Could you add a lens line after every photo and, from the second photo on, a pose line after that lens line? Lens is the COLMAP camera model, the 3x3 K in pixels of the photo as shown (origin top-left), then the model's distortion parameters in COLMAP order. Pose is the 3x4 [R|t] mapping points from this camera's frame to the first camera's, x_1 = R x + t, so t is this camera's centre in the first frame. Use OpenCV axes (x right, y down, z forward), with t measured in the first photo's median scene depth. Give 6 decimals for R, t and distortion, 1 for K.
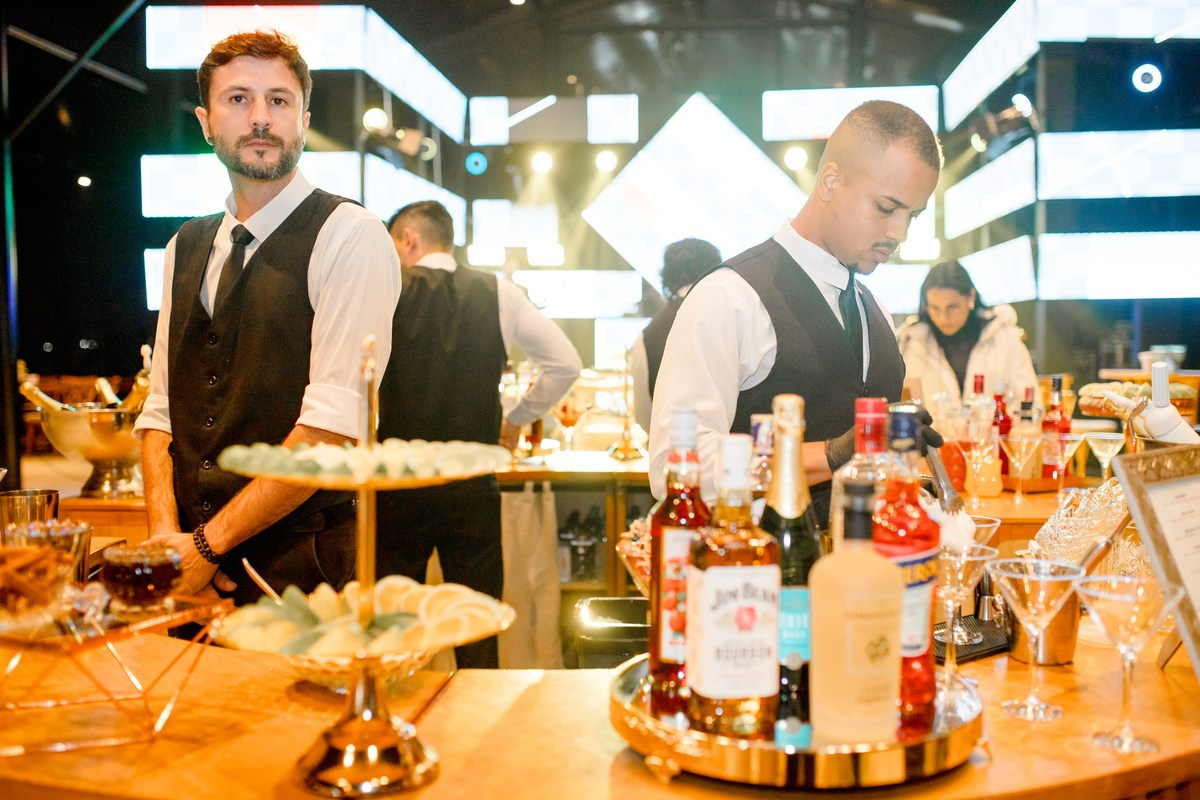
lens RADIAL K [[1201.5, 0, 585.8], [0, 1201.5, 400.6], [0, 0, 1]] dist [-0.069051, 0.099429]
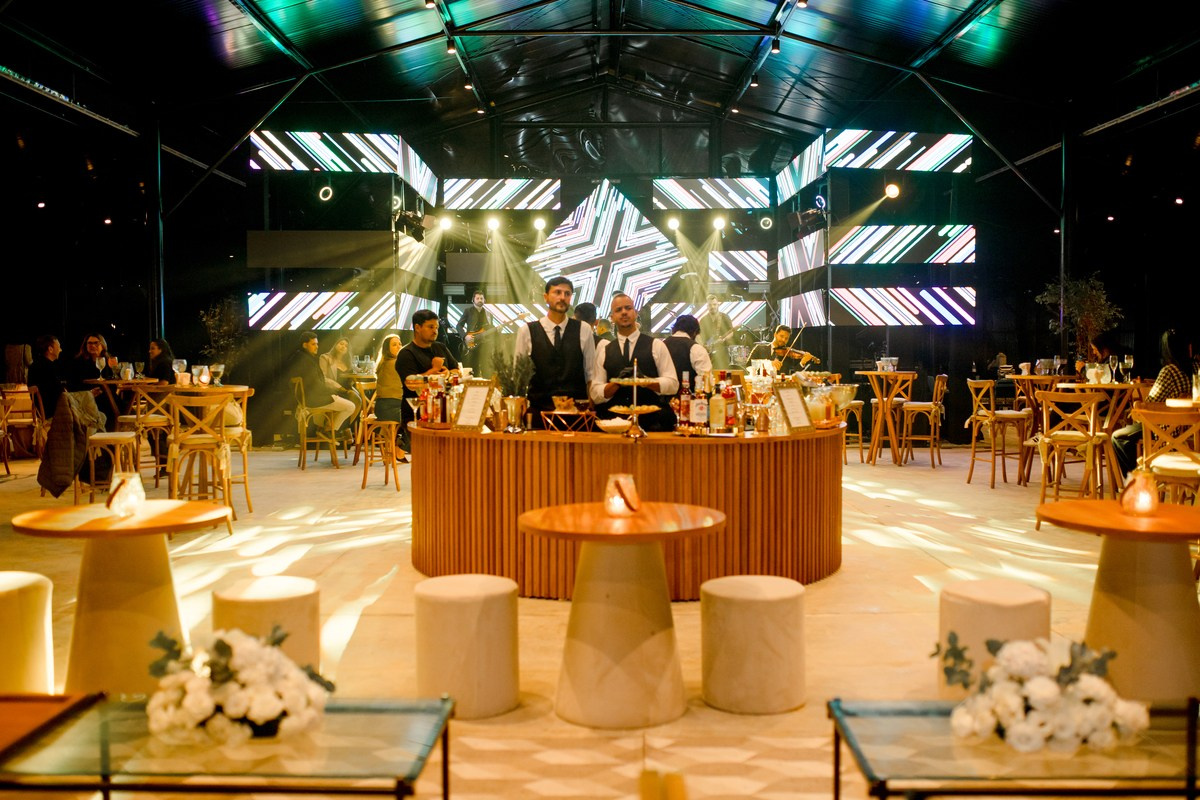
lens RADIAL K [[1089.3, 0, 591.6], [0, 1089.3, 387.2], [0, 0, 1]] dist [-0.067427, 0.095492]
pose [[0.994095, -0.005836, 0.108358, -0.086845], [0.007608, 0.999844, -0.015954, 0.015280], [-0.108248, 0.016684, 0.993984, -0.374309]]
